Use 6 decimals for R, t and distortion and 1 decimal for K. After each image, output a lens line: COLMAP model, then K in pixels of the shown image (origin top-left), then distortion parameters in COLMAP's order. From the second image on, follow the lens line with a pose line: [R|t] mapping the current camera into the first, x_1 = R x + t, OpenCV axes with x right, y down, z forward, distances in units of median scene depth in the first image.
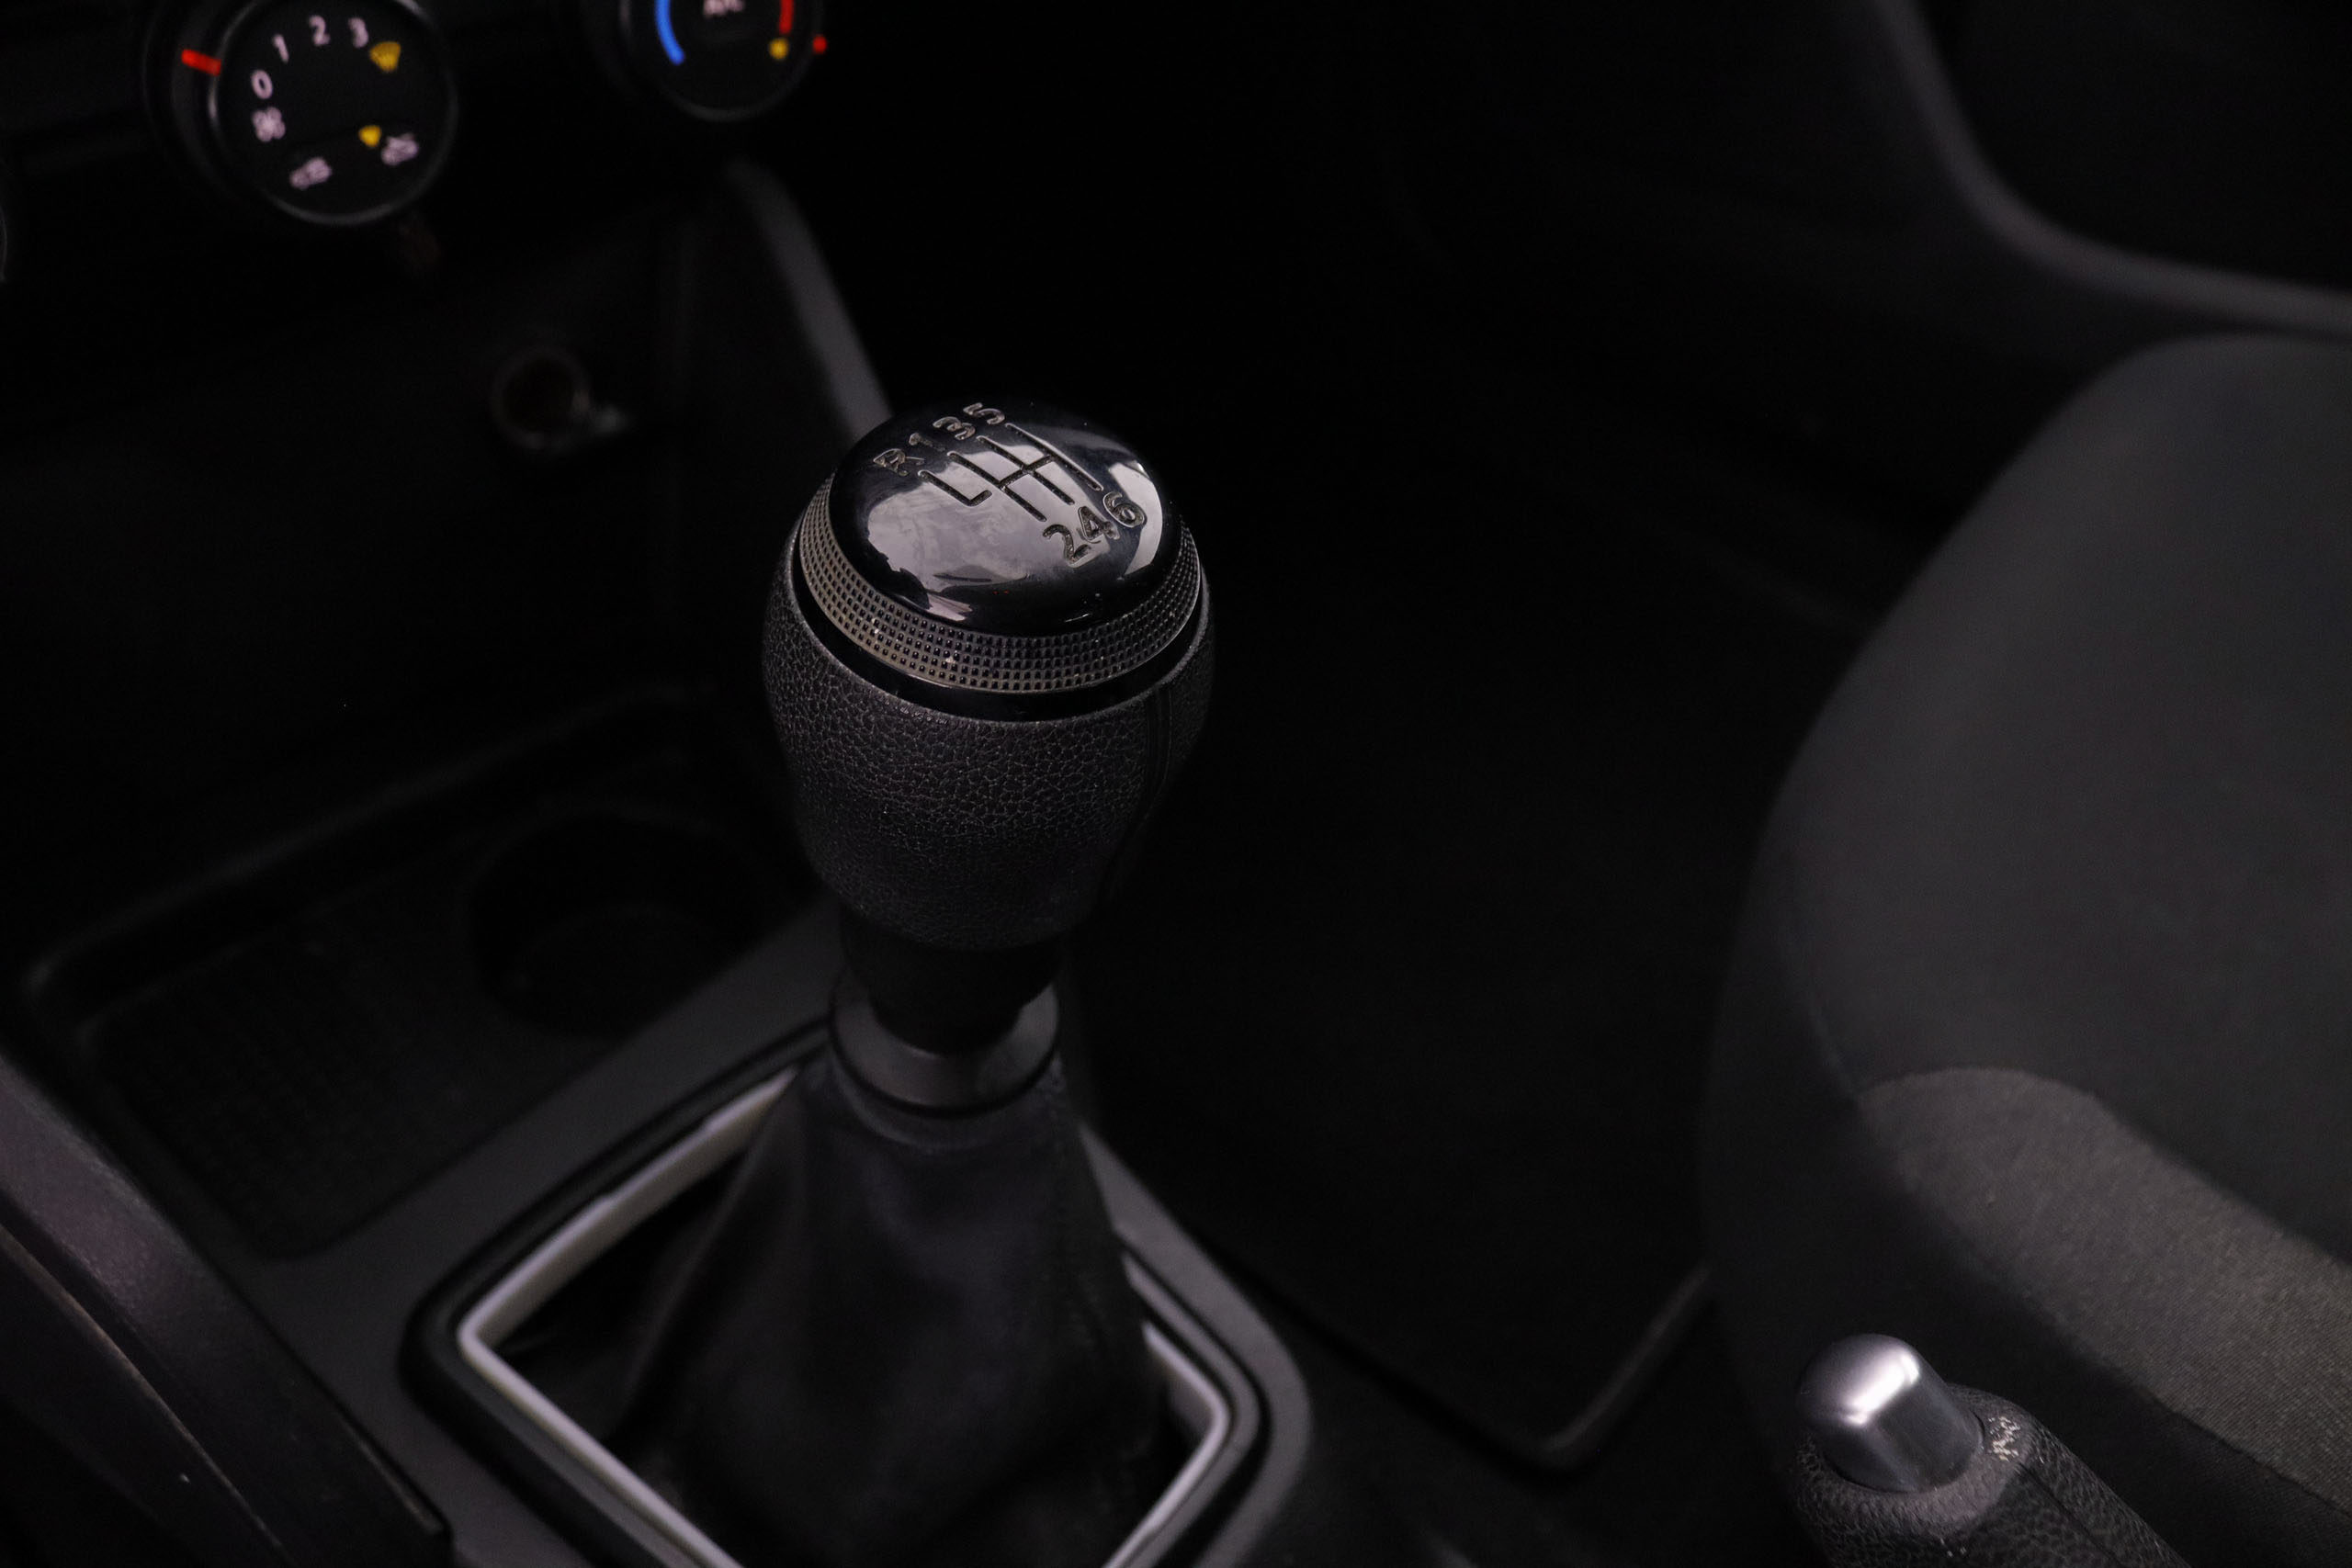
lens RADIAL K [[2006.2, 0, 1173.4], [0, 2006.2, 740.1], [0, 0, 1]] dist [-0.186559, 0.205102]
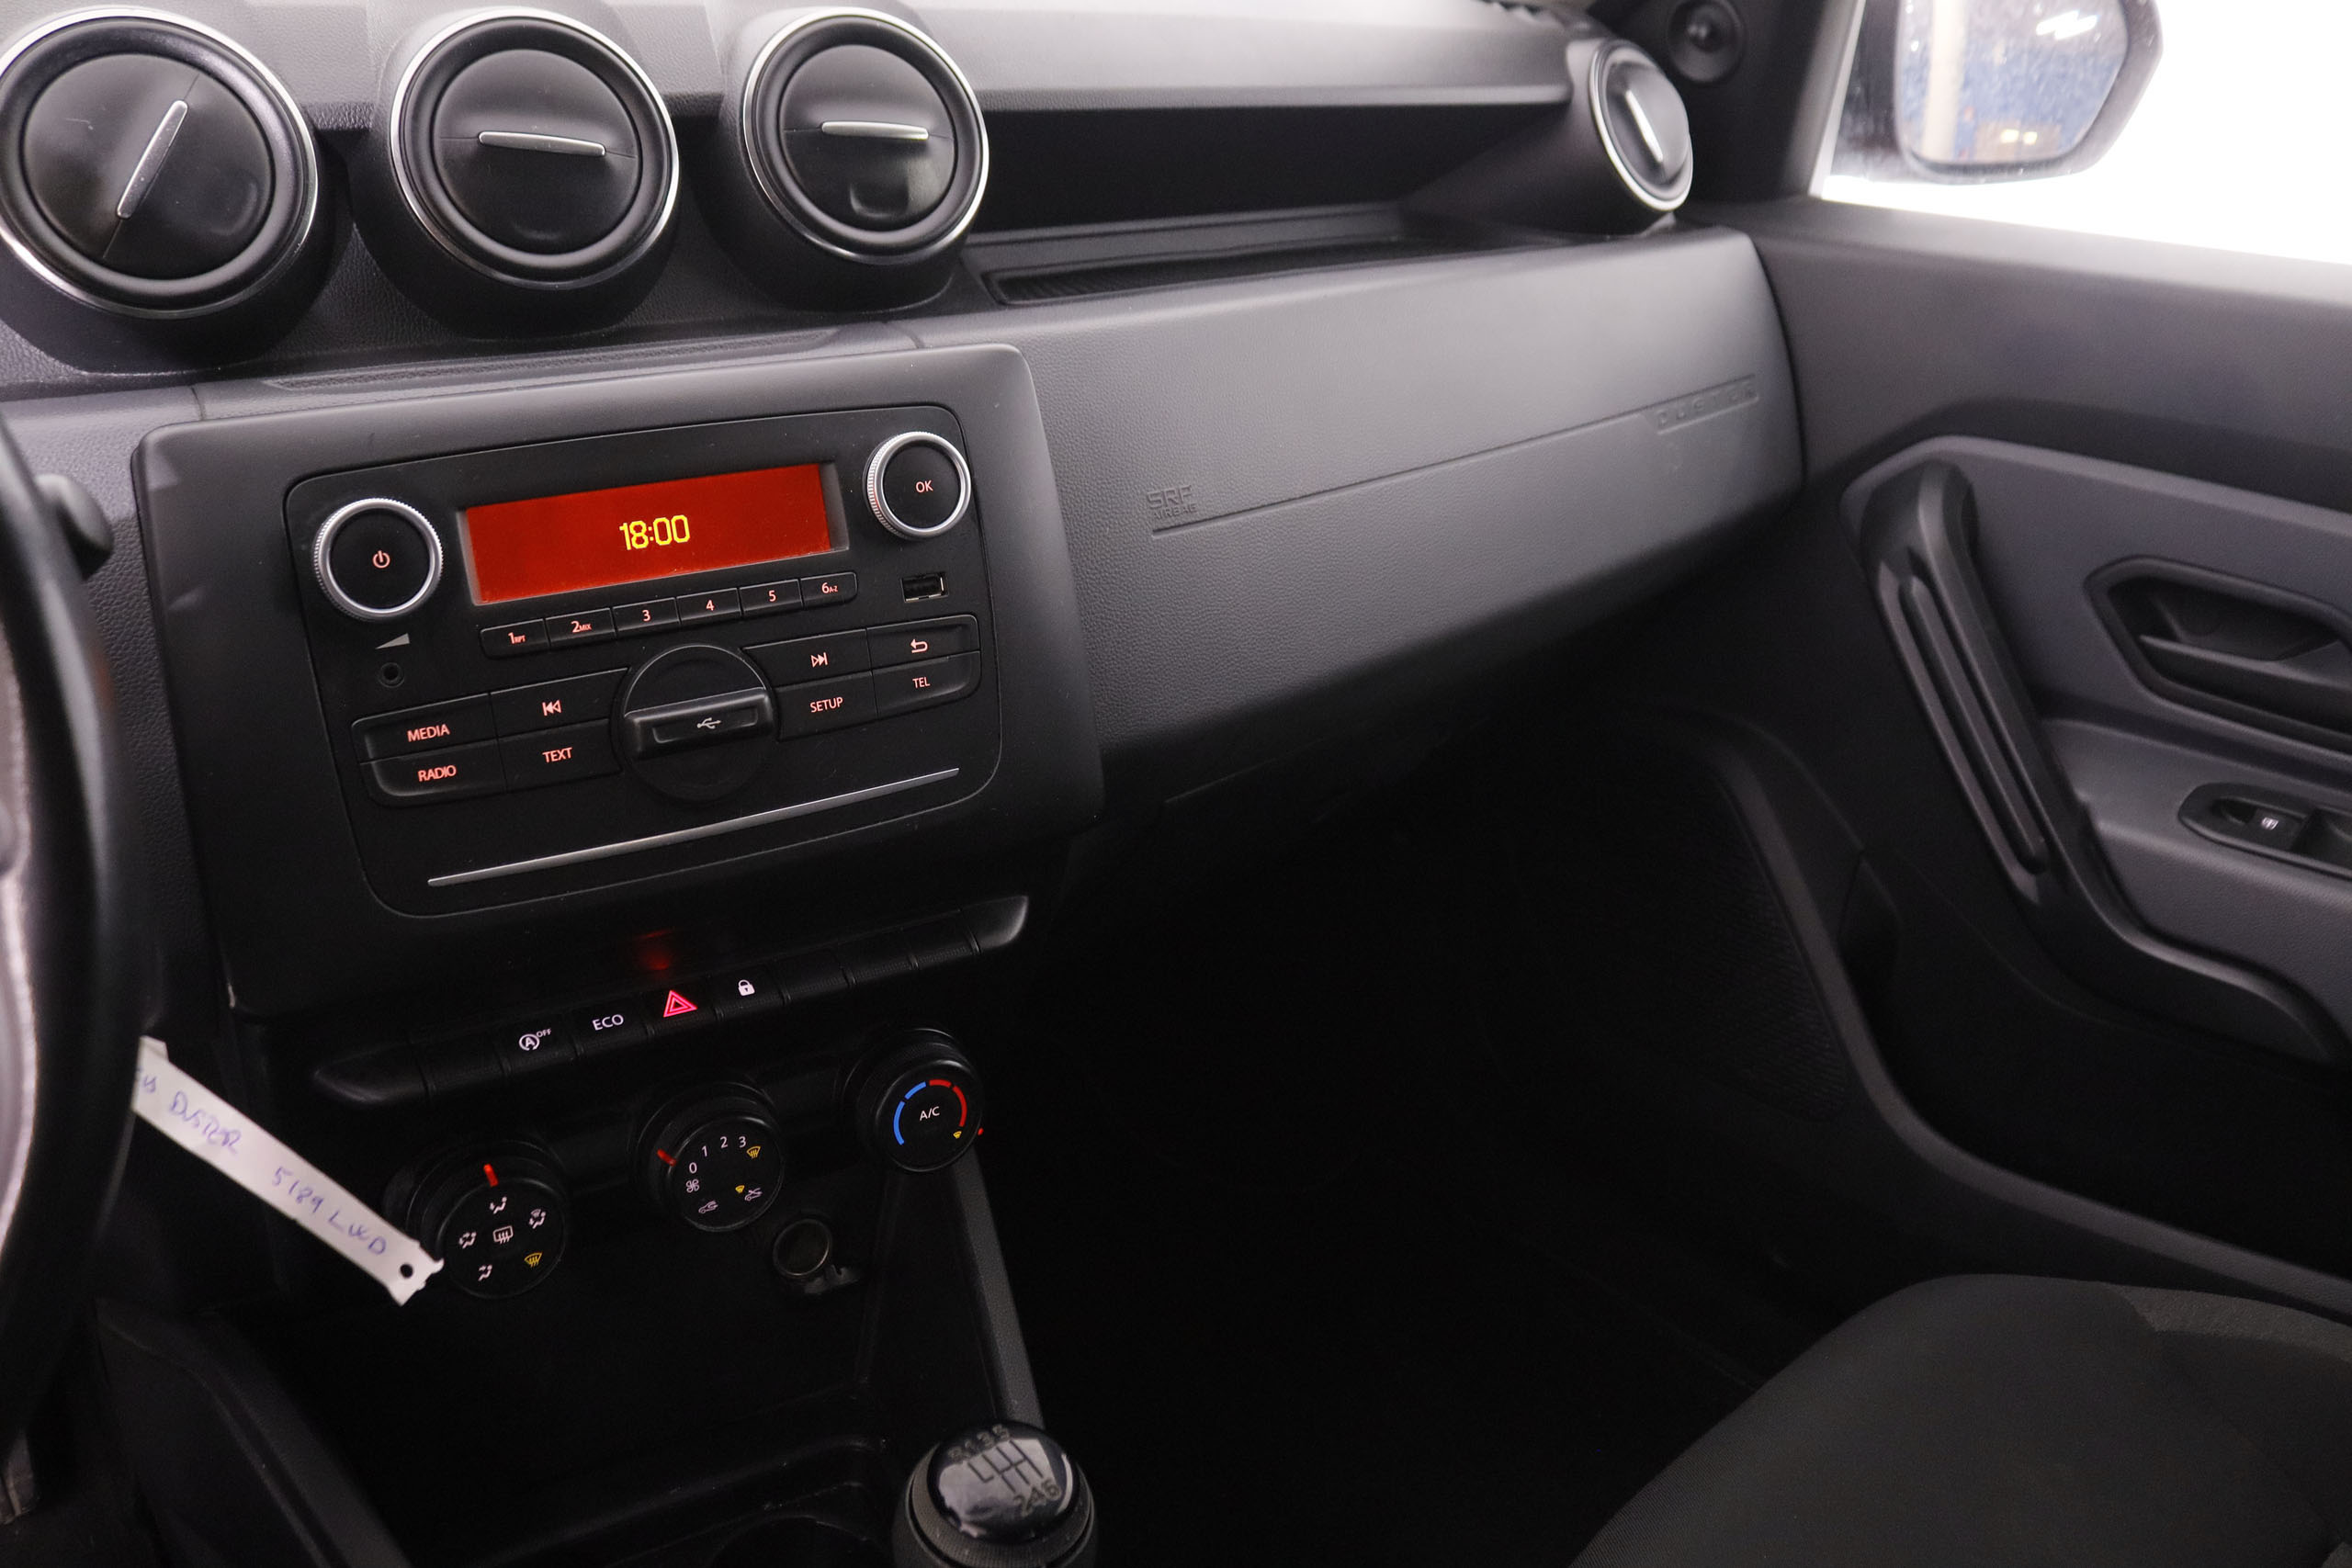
lens RADIAL K [[2006.2, 0, 1173.4], [0, 2006.2, 740.1], [0, 0, 1]] dist [-0.186559, 0.205102]
pose [[0.989630, 0.067891, -0.126580, 0.246378], [-0.103652, 0.947618, -0.302121, -0.189852], [0.099438, 0.312109, 0.944828, -1.007557]]
